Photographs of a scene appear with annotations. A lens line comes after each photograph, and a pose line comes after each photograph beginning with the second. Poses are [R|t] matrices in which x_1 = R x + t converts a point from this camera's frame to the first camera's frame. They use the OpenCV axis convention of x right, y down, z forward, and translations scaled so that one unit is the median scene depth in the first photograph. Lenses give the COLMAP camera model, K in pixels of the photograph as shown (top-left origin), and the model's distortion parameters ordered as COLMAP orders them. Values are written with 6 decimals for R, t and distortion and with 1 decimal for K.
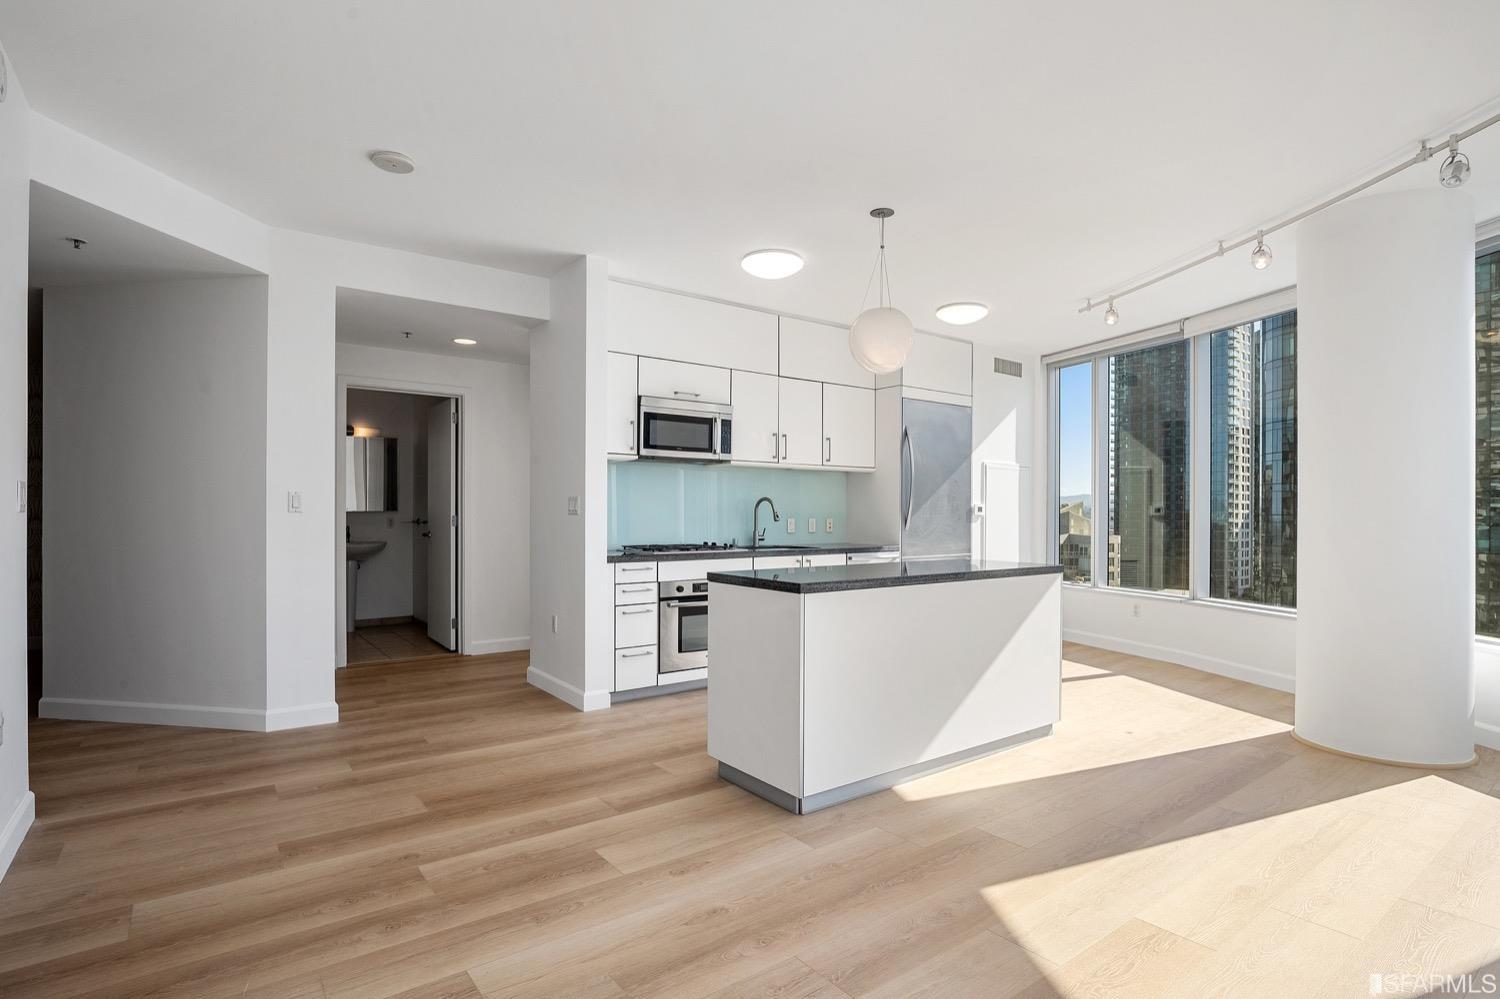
lens RADIAL K [[748.1, 0, 752.0], [0, 748.1, 515.1], [0, 0, 1]] dist [-0.024036, 0.001806]
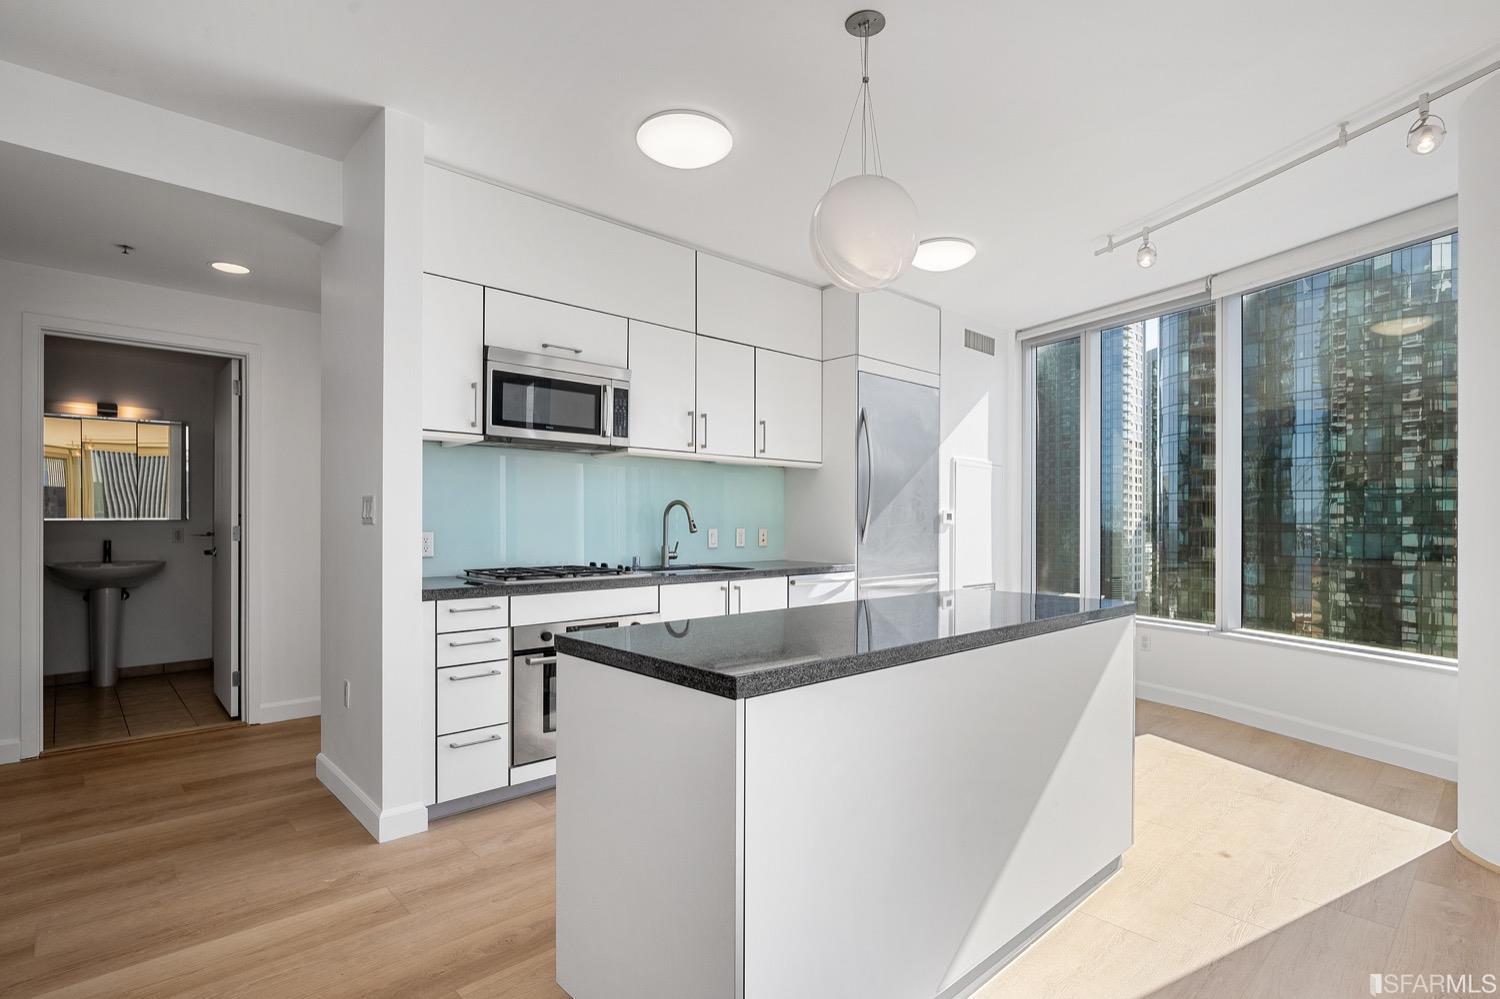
lens RADIAL K [[737.4, 0, 752.5], [0, 737.4, 521.1], [0, 0, 1]] dist [-0.009627, 0.000266]
pose [[0.994195, -0.000504, 0.107595, 0.014191], [0.000860, 0.999994, -0.003262, -0.001034], [-0.107592, 0.003336, 0.994190, 0.302563]]
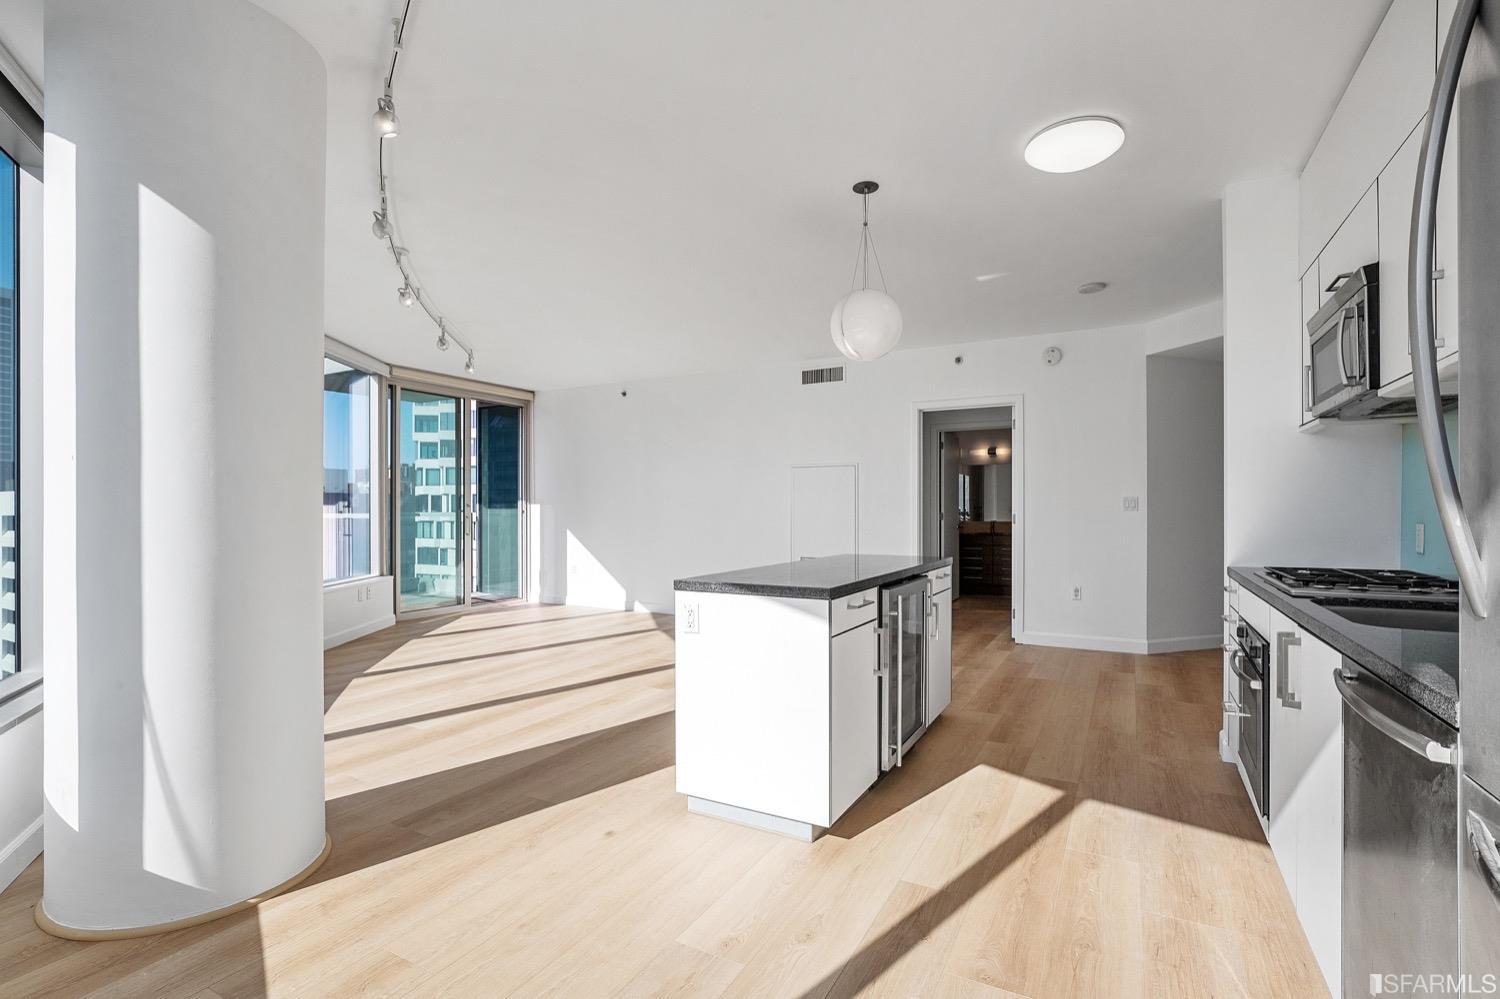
lens RADIAL K [[694.5, 0, 750.7], [0, 694.5, 509.1], [0, 0, 1]] dist [-0.023004, 0.001185]
pose [[-0.911252, -0.001898, -0.411845, 0.473506], [-0.002963, 0.999994, 0.001948, -0.004189], [0.411838, 0.002996, -0.911252, 1.241405]]
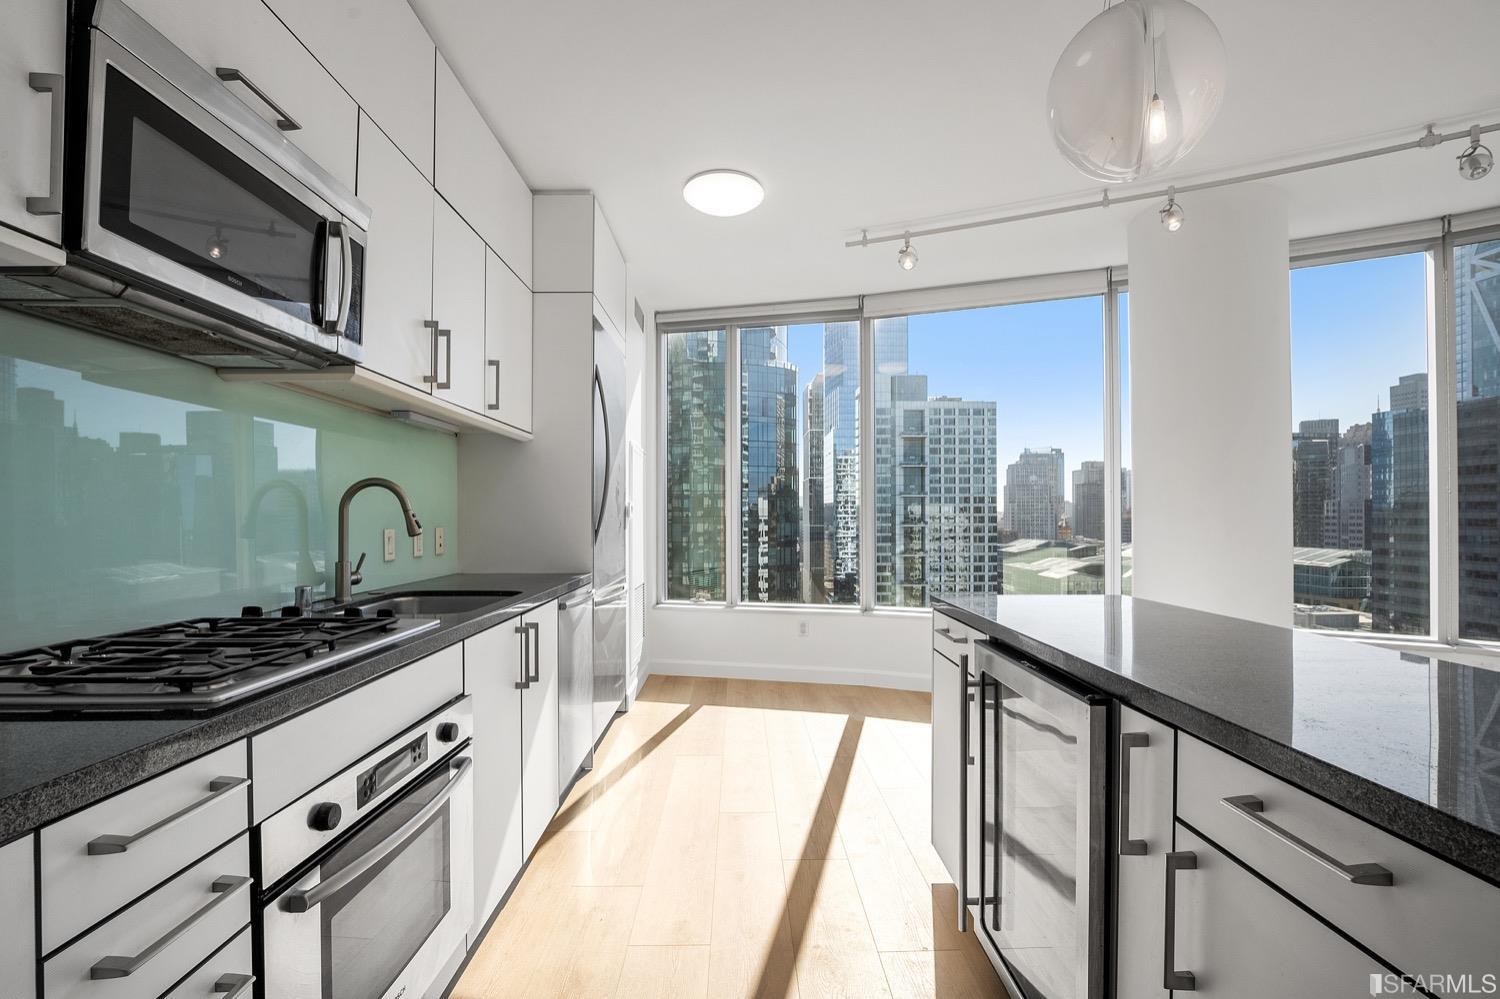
lens RADIAL K [[694.5, 0, 750.7], [0, 694.5, 509.1], [0, 0, 1]] dist [-0.023004, 0.001185]
pose [[0.586549, 0.003062, 0.809908, -0.183667], [0.007308, 0.999932, -0.009073, -0.002313], [-0.809881, 0.011241, 0.586487, 0.684054]]
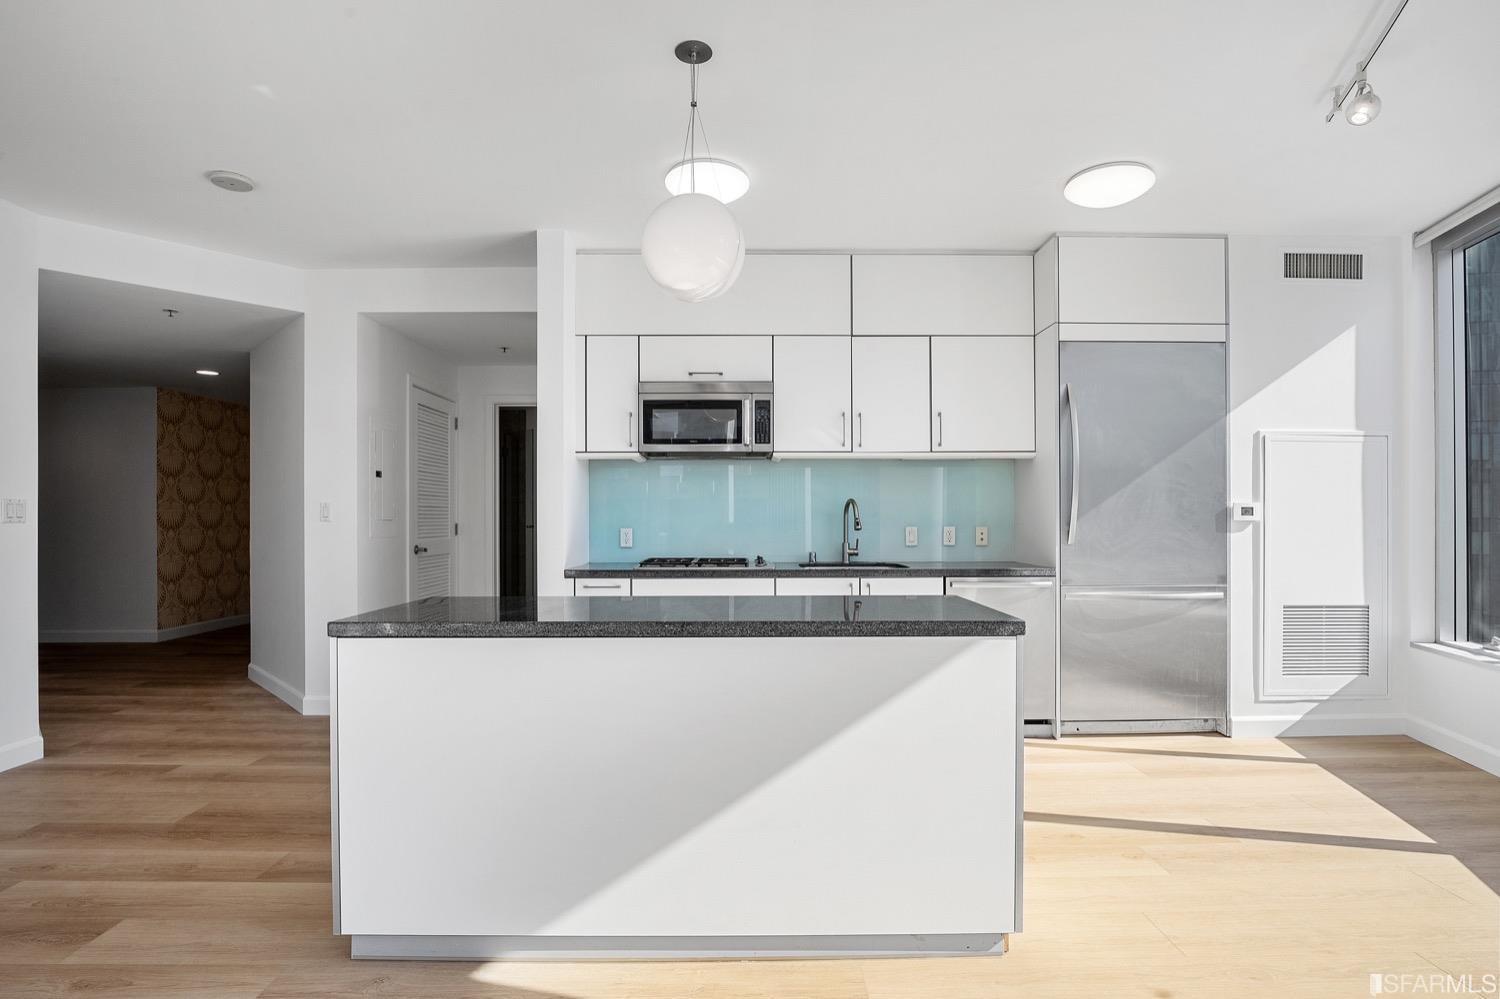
lens RADIAL K [[748.1, 0, 752.0], [0, 748.1, 515.1], [0, 0, 1]] dist [-0.024036, 0.001806]
pose [[0.806204, -0.008597, -0.591575, 0.425839], [0.002964, 0.999941, -0.010492, 0.000565], [0.591630, 0.006705, 0.806182, 0.368117]]
